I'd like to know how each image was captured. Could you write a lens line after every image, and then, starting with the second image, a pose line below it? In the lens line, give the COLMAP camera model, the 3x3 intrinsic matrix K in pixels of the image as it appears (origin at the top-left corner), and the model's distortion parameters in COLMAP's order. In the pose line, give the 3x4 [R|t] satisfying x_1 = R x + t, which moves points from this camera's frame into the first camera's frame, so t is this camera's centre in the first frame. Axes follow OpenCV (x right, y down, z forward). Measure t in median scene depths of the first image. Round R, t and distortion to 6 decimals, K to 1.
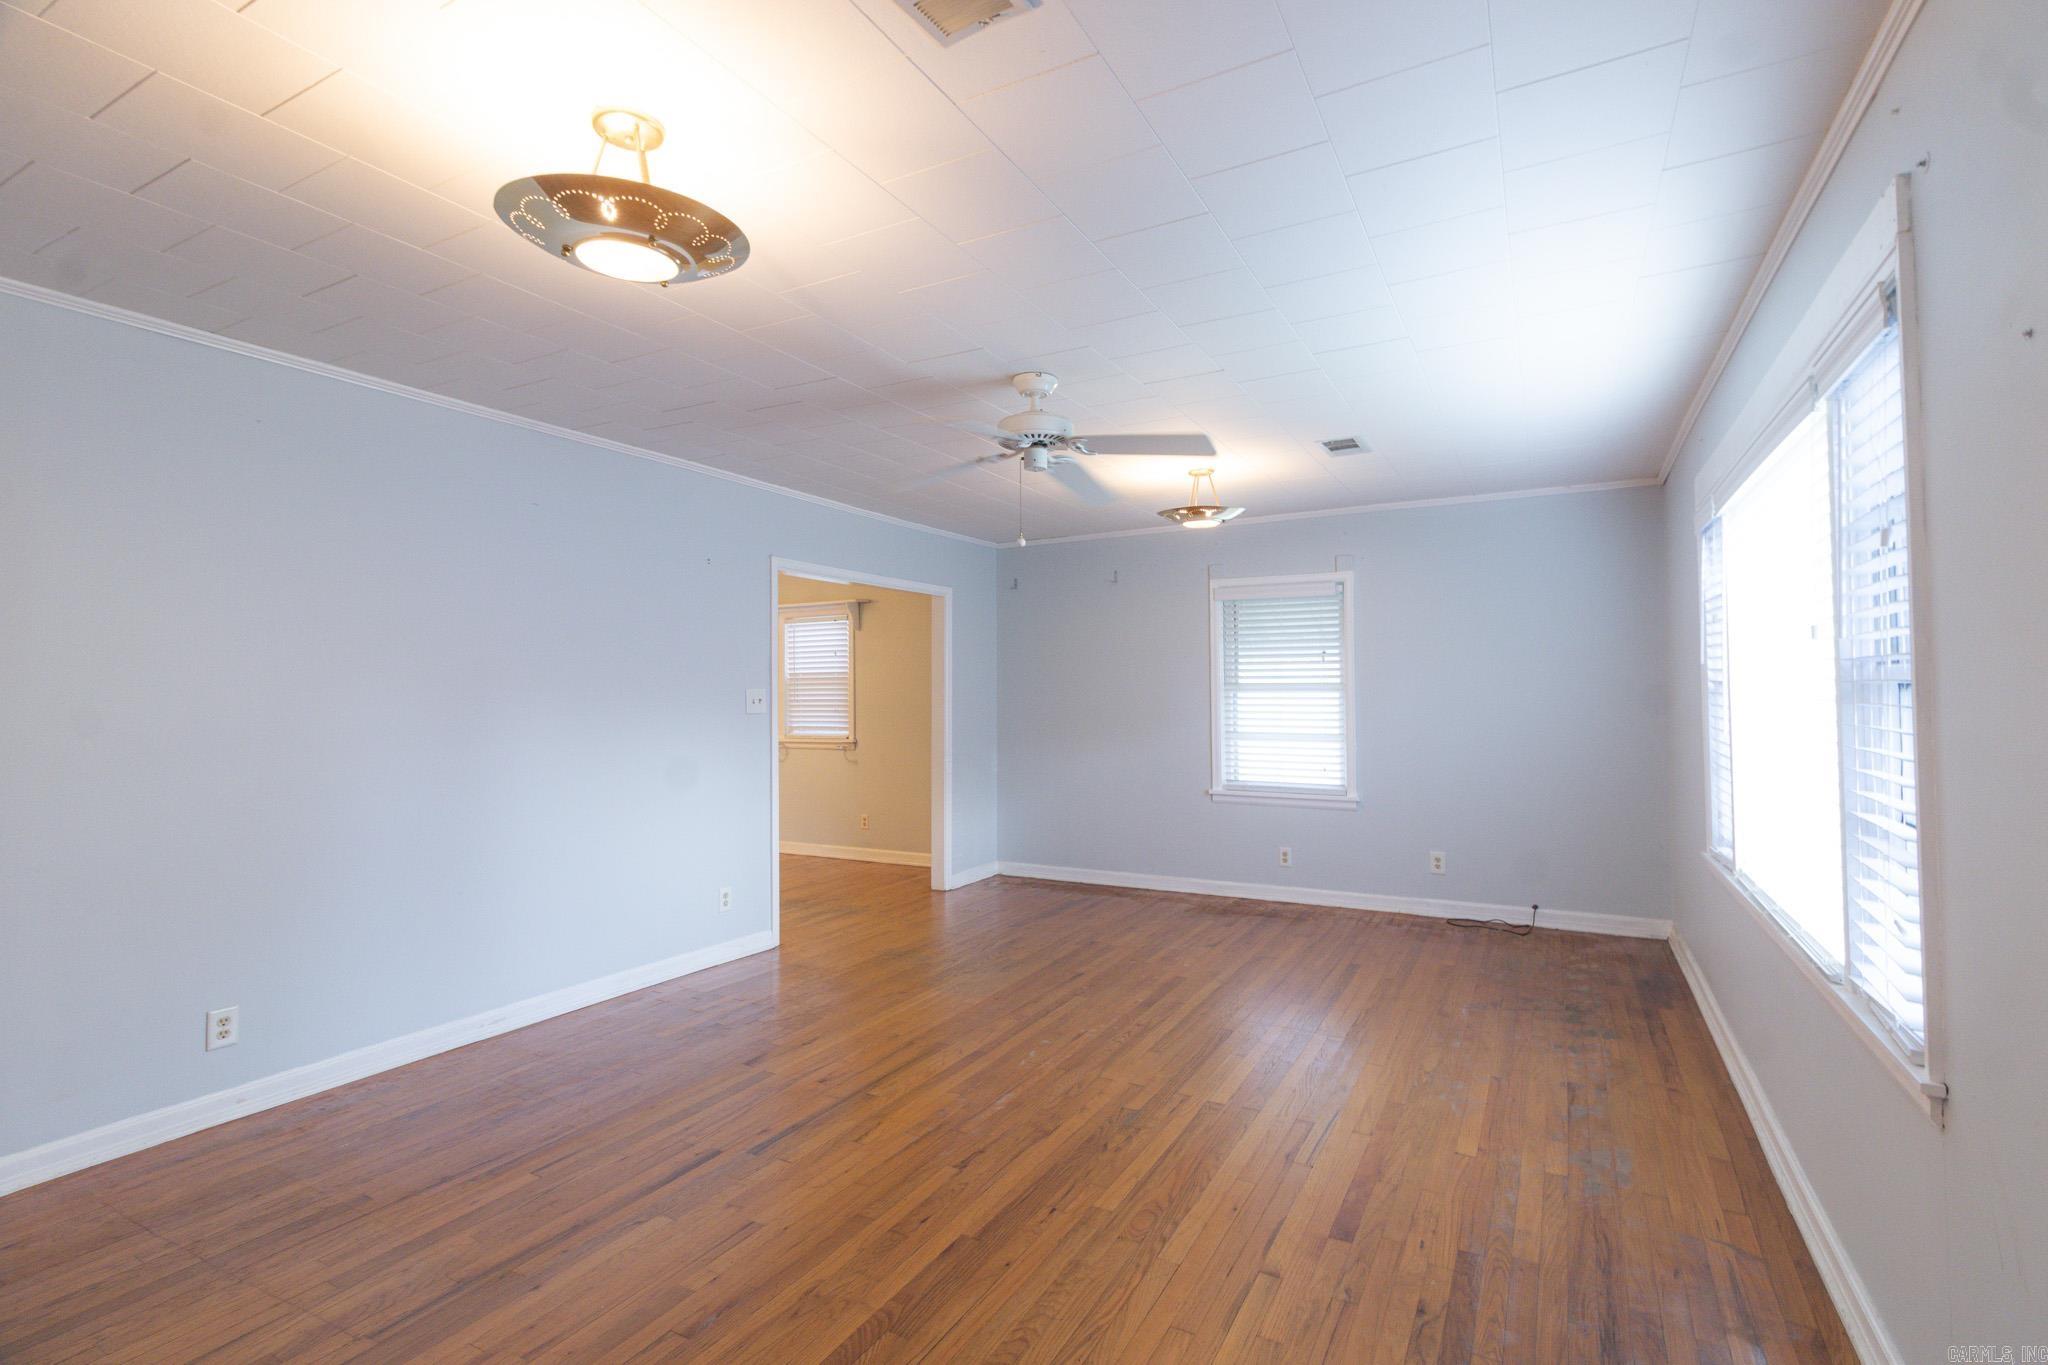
lens RADIAL K [[956.8, 0, 1018.5], [0, 956.8, 705.6], [0, 0, 1]] dist [0.001603, -0.000166]
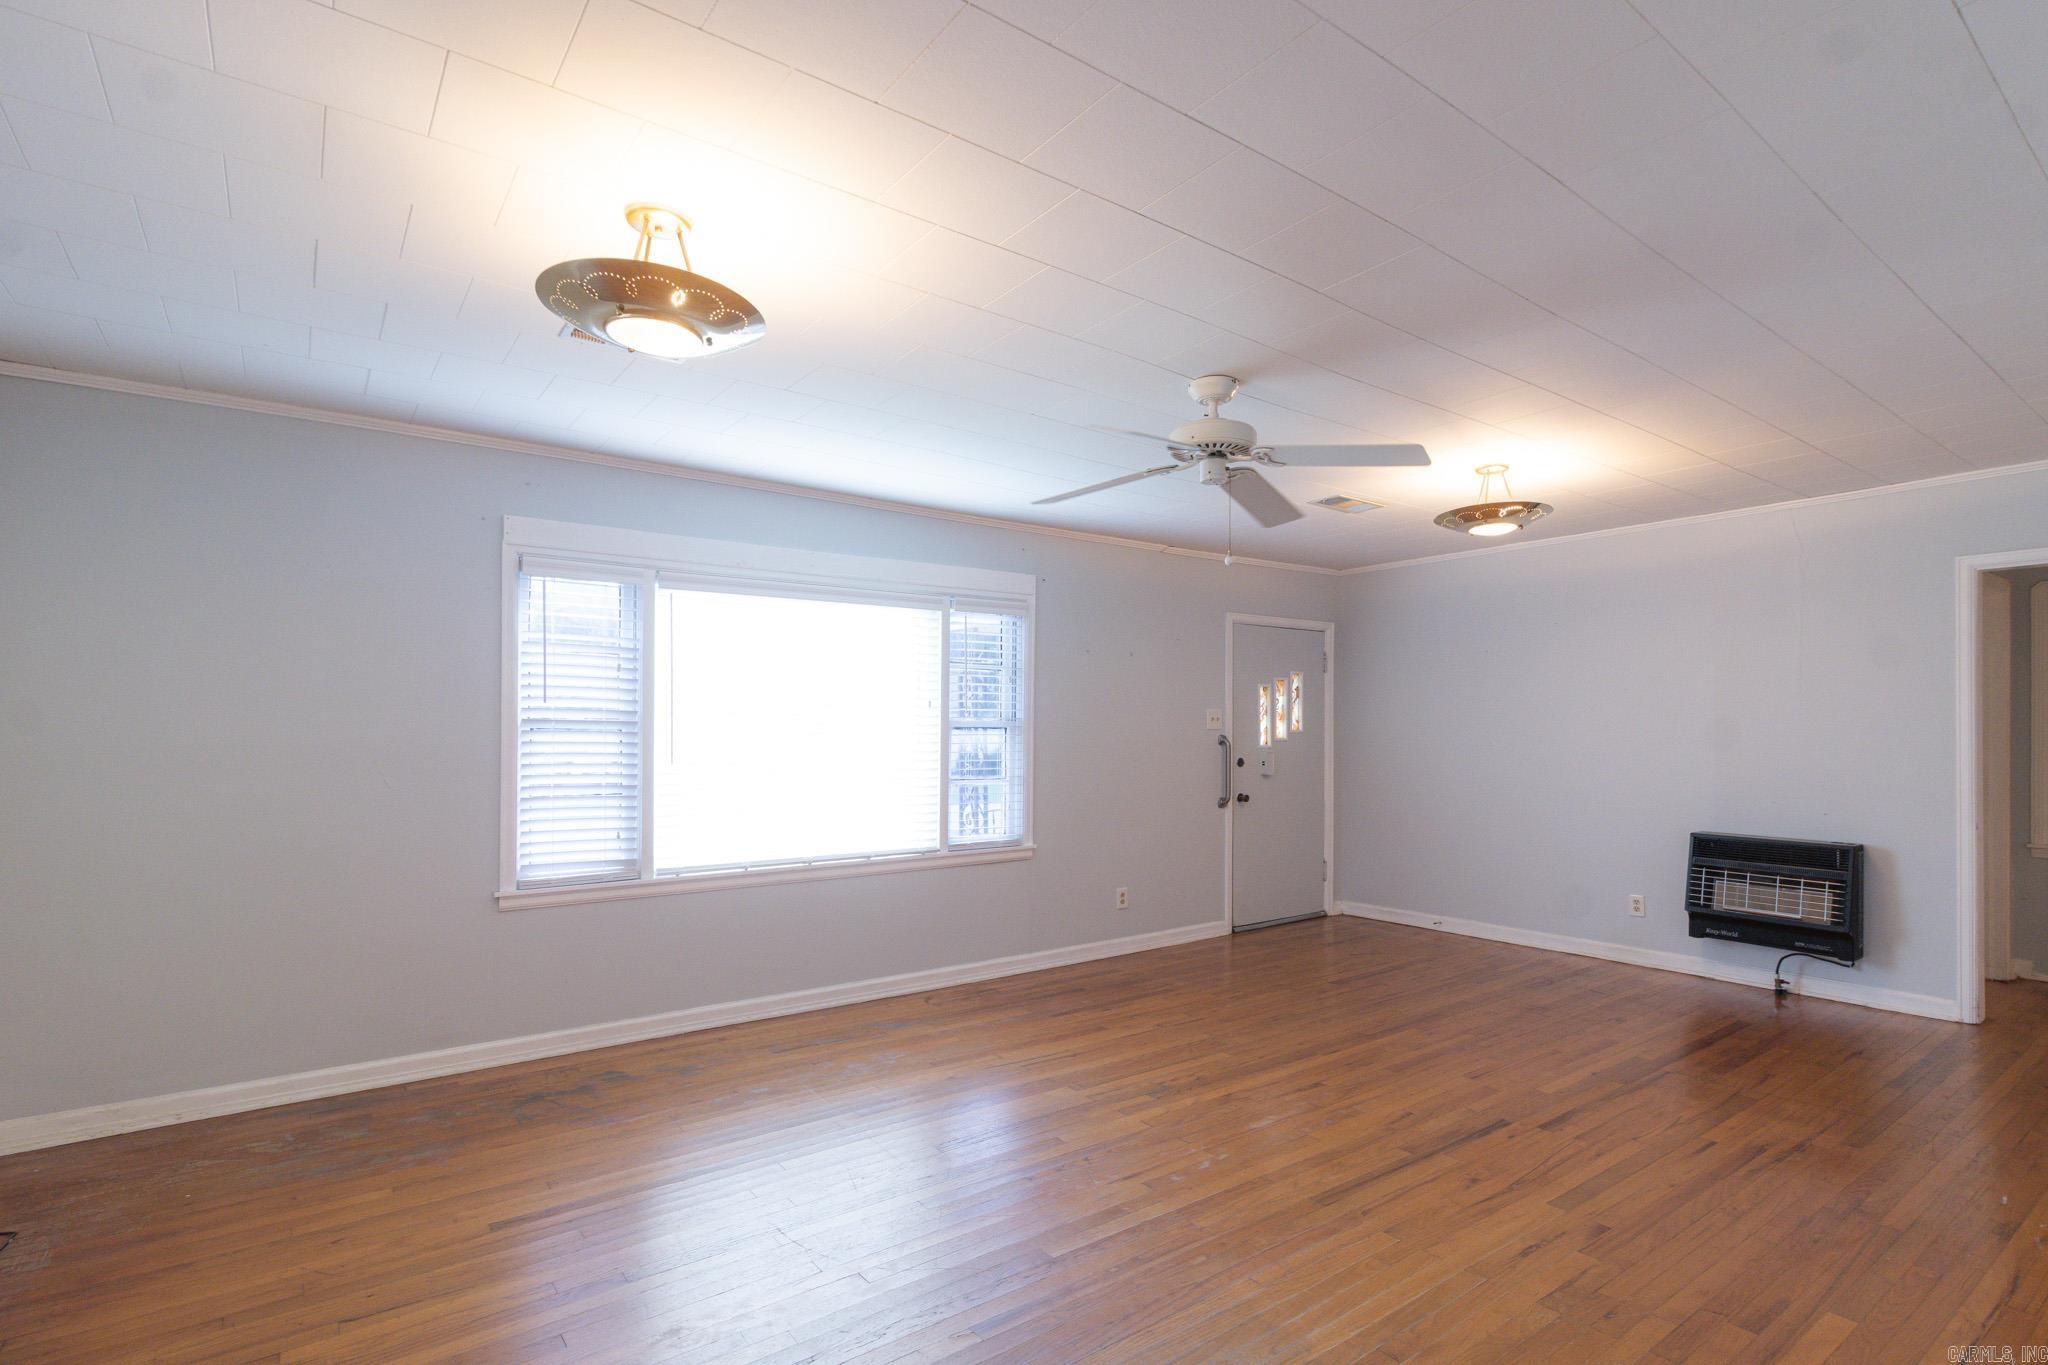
lens RADIAL K [[956.8, 0, 1018.5], [0, 956.8, 705.6], [0, 0, 1]] dist [0.001603, -0.000166]
pose [[-0.905456, 0.017886, 0.424064, -0.234837], [0.010581, 0.999752, -0.019575, -0.012327], [-0.424309, -0.013237, -0.905421, 2.197091]]
